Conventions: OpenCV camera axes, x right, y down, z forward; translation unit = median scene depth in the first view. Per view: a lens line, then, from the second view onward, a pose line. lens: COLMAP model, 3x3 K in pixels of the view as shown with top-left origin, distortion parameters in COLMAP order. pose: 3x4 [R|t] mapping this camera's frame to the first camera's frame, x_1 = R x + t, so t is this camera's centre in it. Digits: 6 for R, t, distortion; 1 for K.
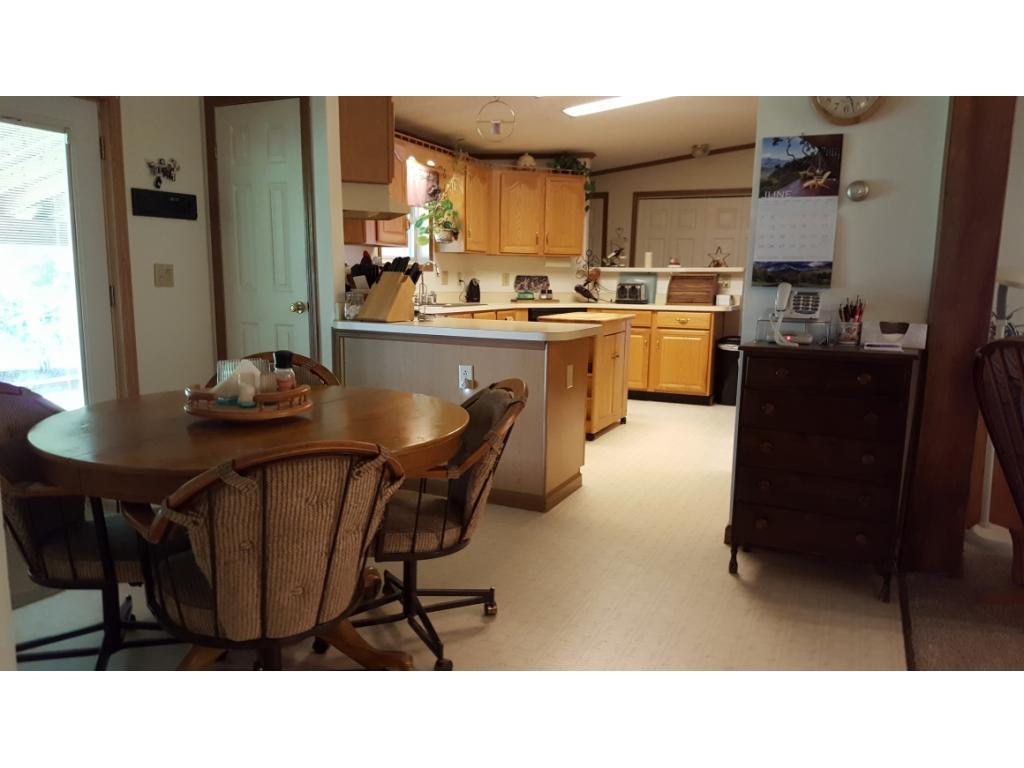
lens RADIAL K [[780.1, 0, 503.2], [0, 780.1, 419.6], [0, 0, 1]] dist [0.162194, -0.297762]
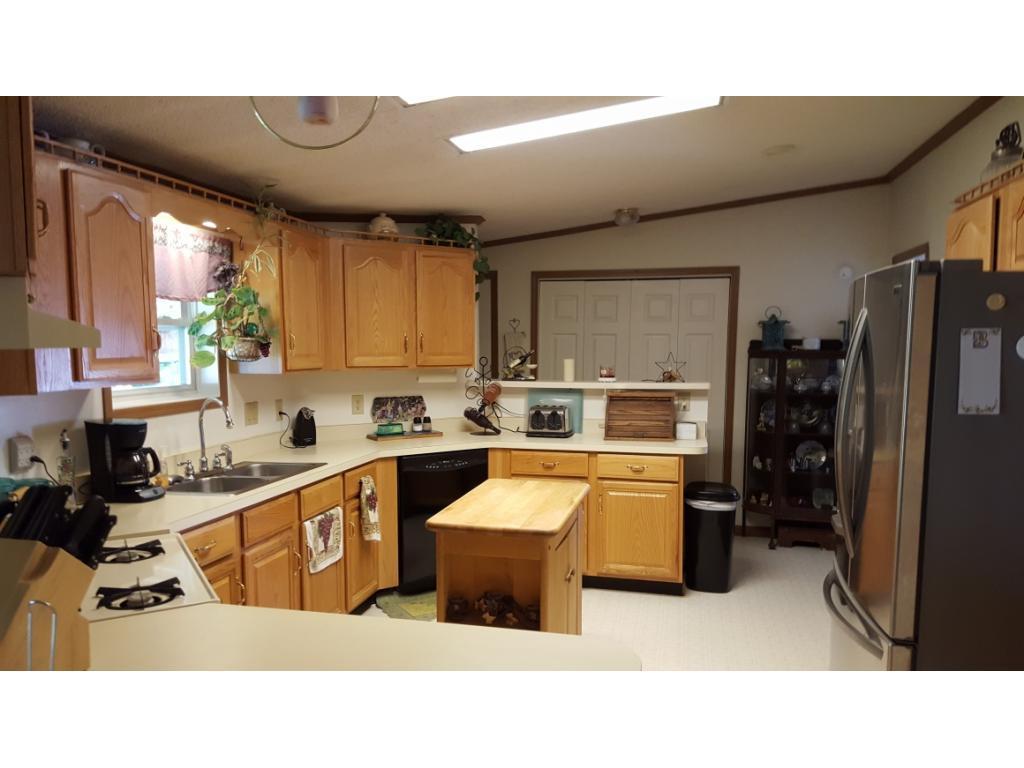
lens RADIAL K [[780.1, 0, 503.2], [0, 780.1, 419.6], [0, 0, 1]] dist [0.162194, -0.297762]
pose [[0.981839, -0.032576, 0.186900, 0.000016], [0.047402, 0.996025, -0.075411, -0.117096], [-0.183700, 0.082901, 0.979480, 0.367897]]
